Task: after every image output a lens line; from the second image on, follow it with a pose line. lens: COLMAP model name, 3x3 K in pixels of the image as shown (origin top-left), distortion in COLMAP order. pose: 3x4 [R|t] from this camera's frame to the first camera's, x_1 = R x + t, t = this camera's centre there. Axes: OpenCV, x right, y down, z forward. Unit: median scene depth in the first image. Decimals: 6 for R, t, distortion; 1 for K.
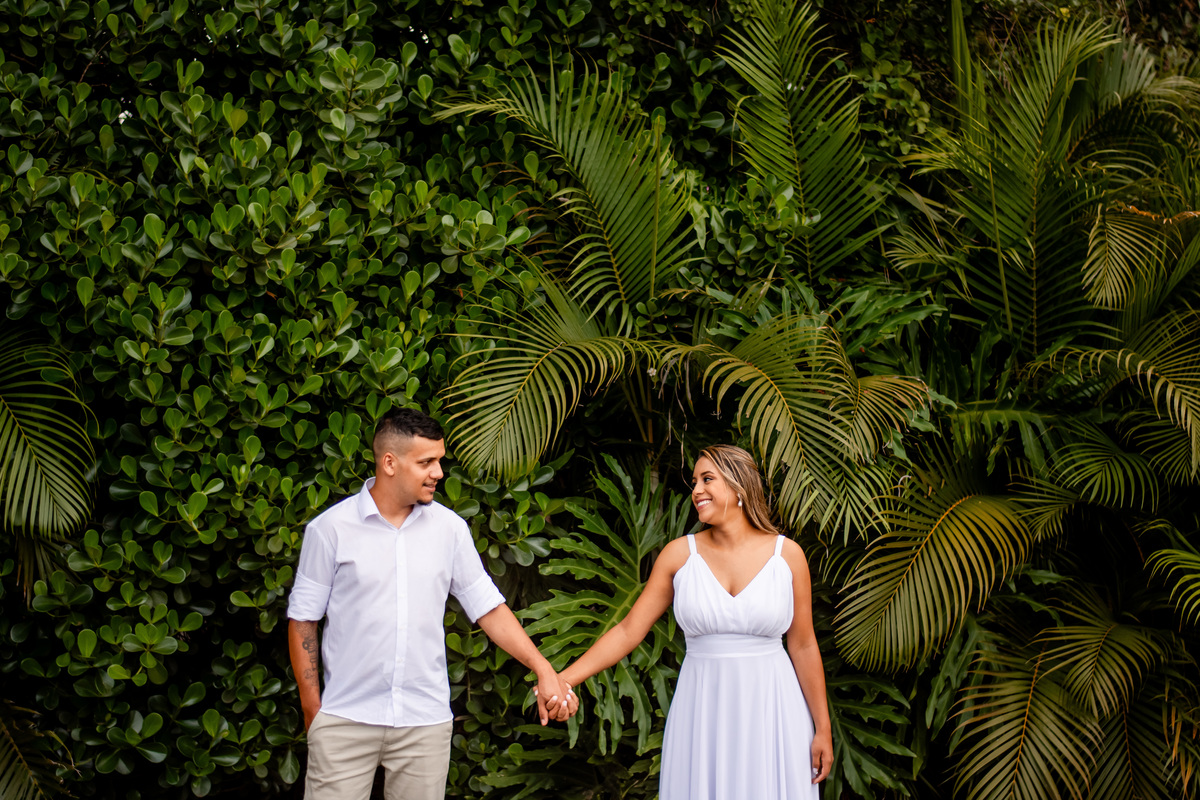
lens RADIAL K [[2609.7, 0, 600.0], [0, 2609.7, 400.0], [0, 0, 1]] dist [-0.149880, 0.188545]
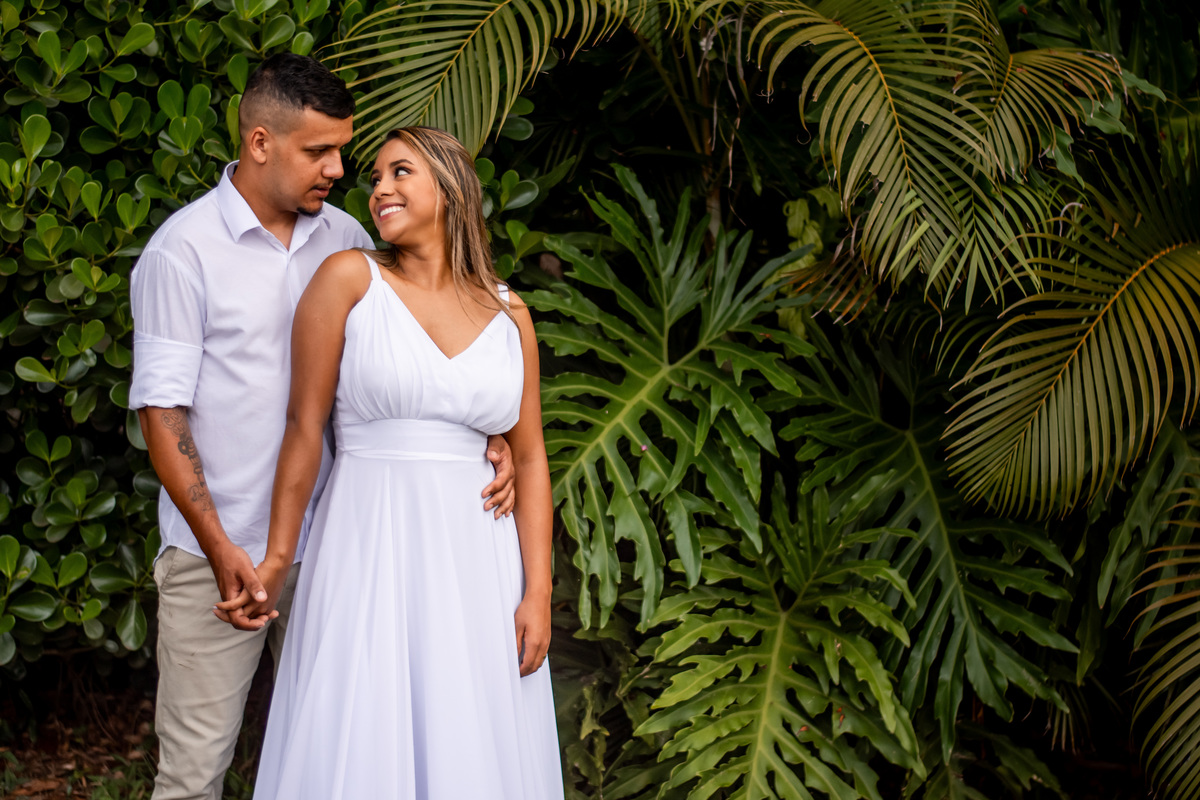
lens RADIAL K [[2711.0, 0, 600.0], [0, 2711.0, 400.0], [0, 0, 1]] dist [-0.077651, -0.228531]
pose [[0.994172, 0.031302, -0.103159, 0.071645], [-0.022963, 0.996445, 0.081056, 0.025686], [0.105330, -0.078214, 0.991357, 0.341208]]
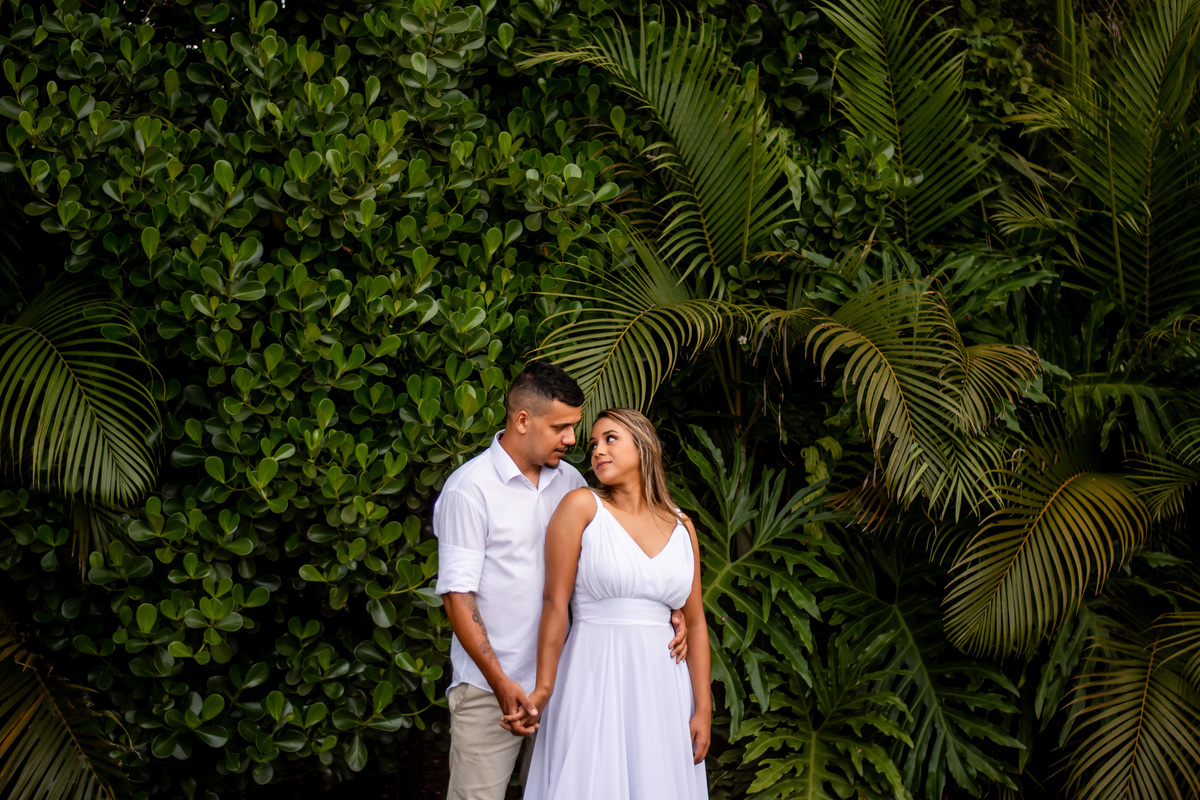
lens RADIAL K [[2609.7, 0, 600.0], [0, 2609.7, 400.0], [0, 0, 1]] dist [-0.149880, 0.188545]
pose [[0.999937, 0.010841, -0.002877, -0.030982], [-0.010848, 0.999939, -0.002296, 0.014809], [0.002852, 0.002327, 0.999993, 0.058687]]
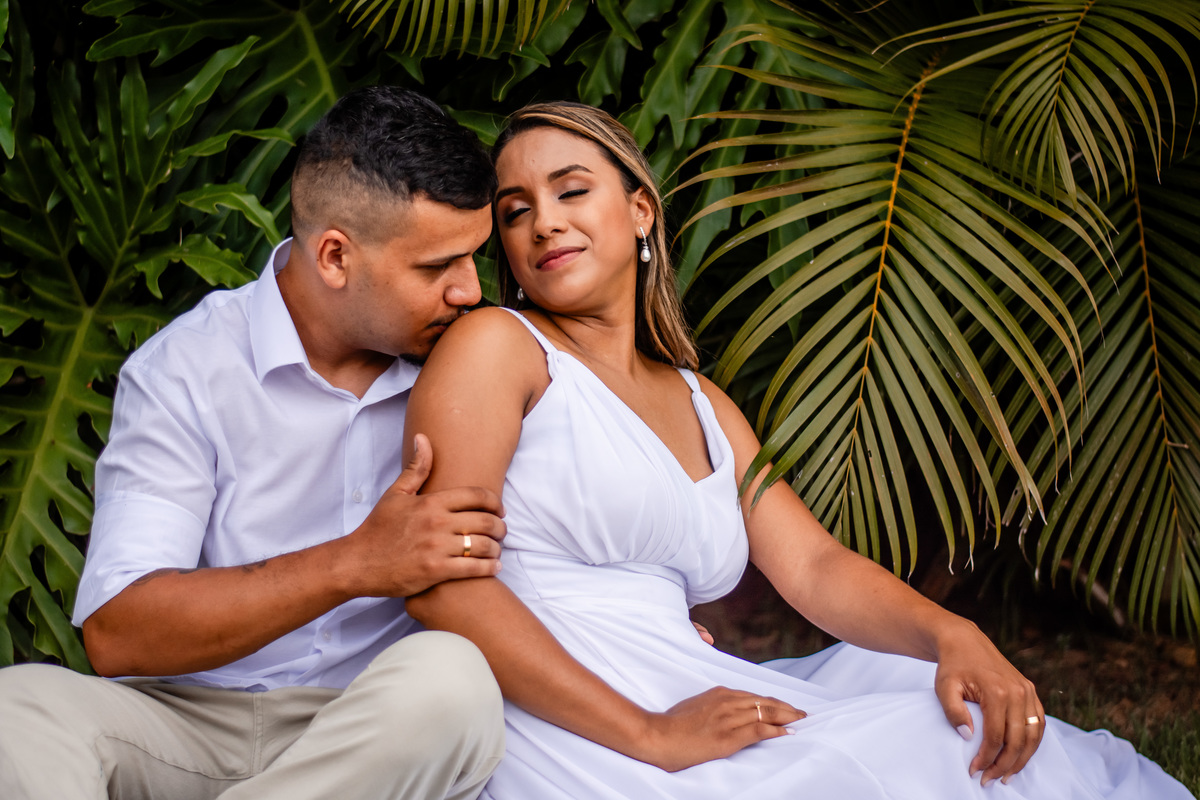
lens RADIAL K [[2711.0, 0, 600.0], [0, 2711.0, 400.0], [0, 0, 1]] dist [-0.077651, -0.228531]
pose [[0.999660, 0.015353, 0.021094, 0.118510], [-0.016163, 0.999118, 0.038751, 0.133372], [-0.020480, -0.039079, 0.999026, 0.618889]]
